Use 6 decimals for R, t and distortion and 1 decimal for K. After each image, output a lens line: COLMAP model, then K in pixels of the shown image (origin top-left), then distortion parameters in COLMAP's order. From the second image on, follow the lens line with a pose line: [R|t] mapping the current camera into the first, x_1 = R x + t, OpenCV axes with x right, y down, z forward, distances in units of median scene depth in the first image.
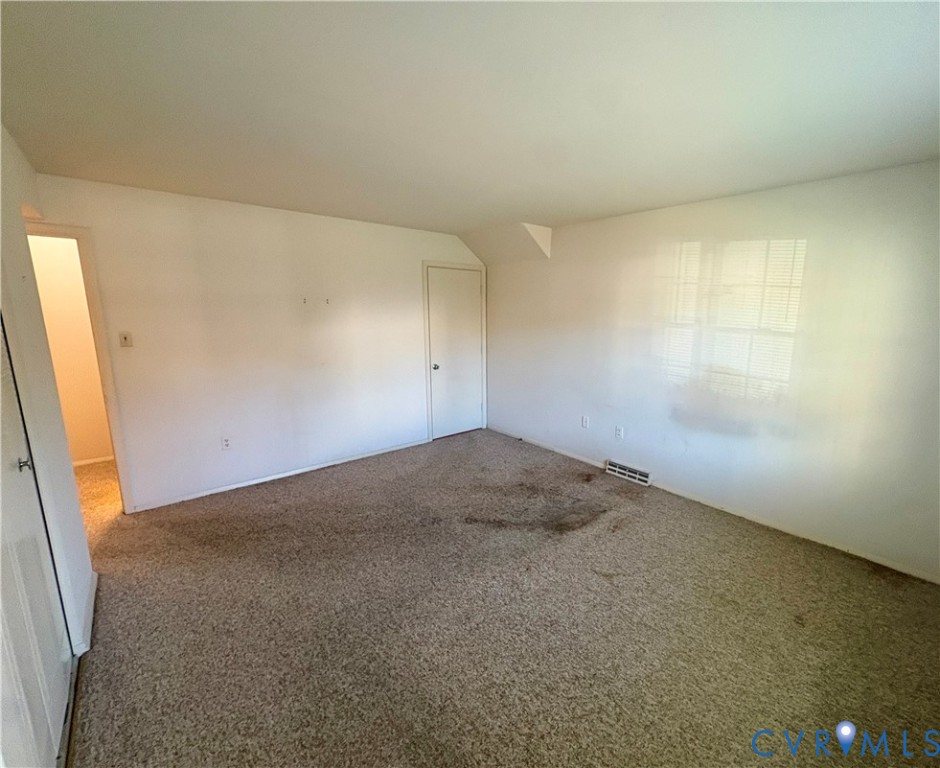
lens RADIAL K [[381.8, 0, 470.0], [0, 381.8, 384.0], [0, 0, 1]] dist [-0.000146, 0.000043]
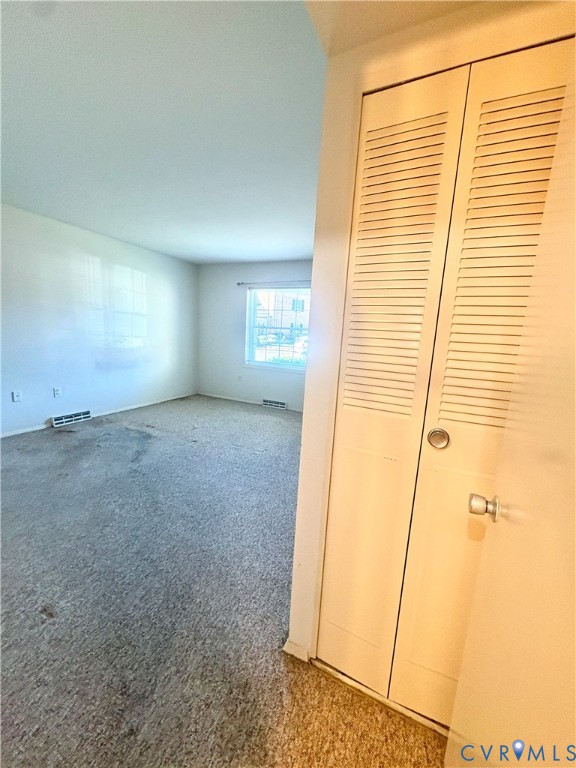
lens RADIAL K [[308.6, 0, 288.0], [0, 308.6, 384.0], [0, 0, 1]] dist [0.000451, 0.000027]
pose [[-0.375869, -0.185955, 0.907823, -1.050824], [0.119444, 0.961765, 0.246458, -0.077986], [-0.918943, 0.201070, -0.339286, 0.813520]]
